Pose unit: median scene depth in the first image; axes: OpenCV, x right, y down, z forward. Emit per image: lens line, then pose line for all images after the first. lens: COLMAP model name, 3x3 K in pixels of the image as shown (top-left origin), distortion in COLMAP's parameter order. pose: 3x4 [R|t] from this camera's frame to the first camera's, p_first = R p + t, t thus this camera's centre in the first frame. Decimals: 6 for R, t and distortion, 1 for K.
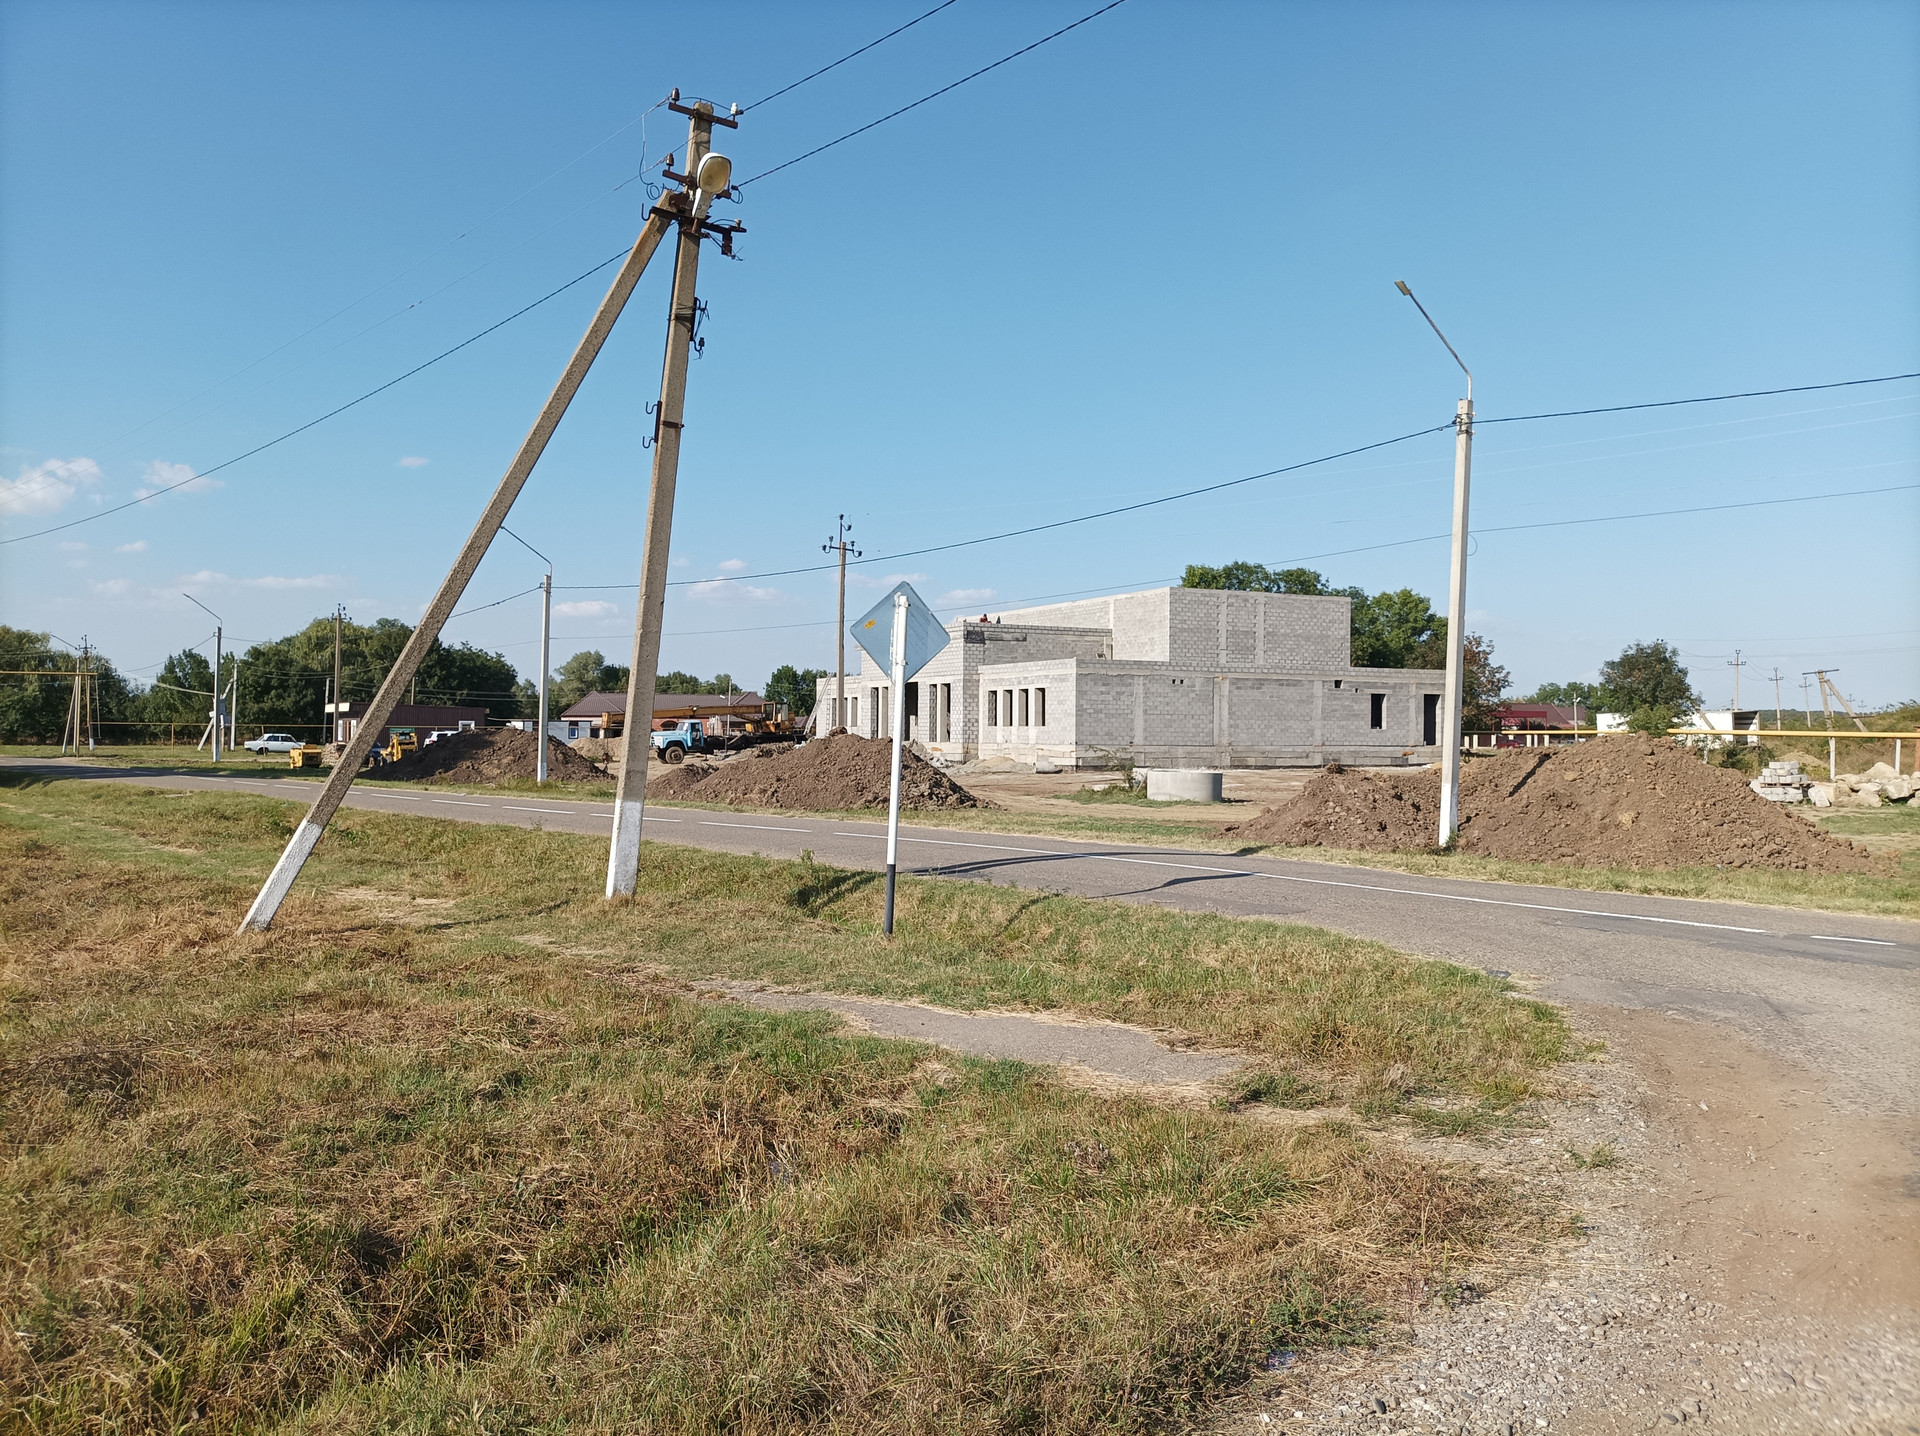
lens RADIAL K [[1387.7, 0, 966.9], [0, 1387.7, 718.4], [0, 0, 1]] dist [-0.002168, -0.010434]
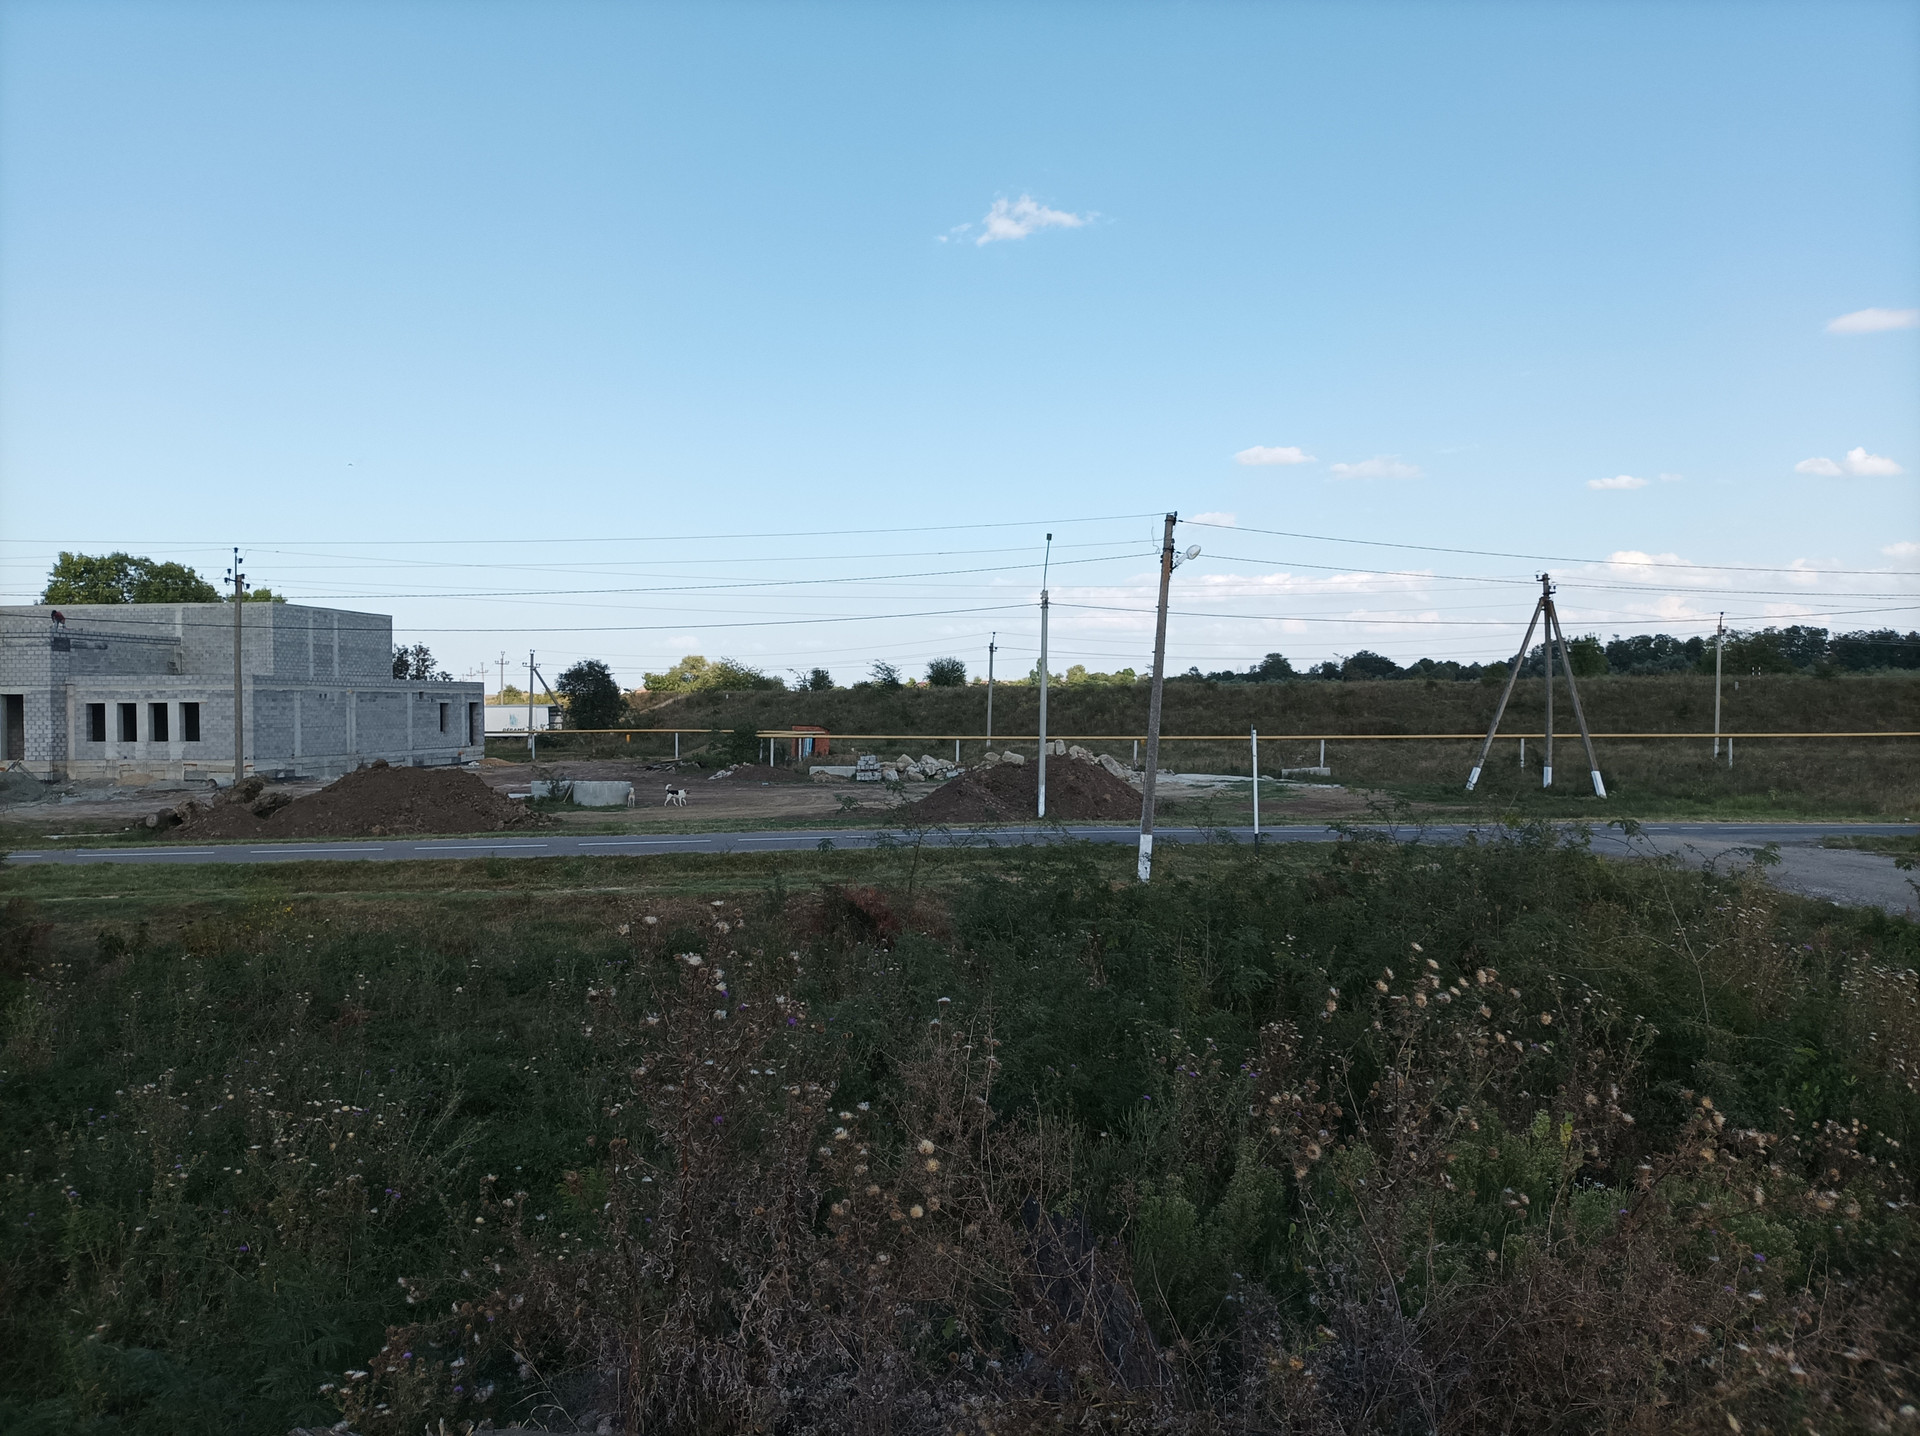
lens RADIAL K [[1387.7, 0, 960.9], [0, 1387.7, 717.6], [0, 0, 1]] dist [-0.002168, -0.010434]
pose [[0.562823, -0.016529, 0.826412, -0.678628], [0.002655, 0.999831, 0.018190, -0.041479], [-0.826573, -0.008043, 0.562771, -0.017888]]
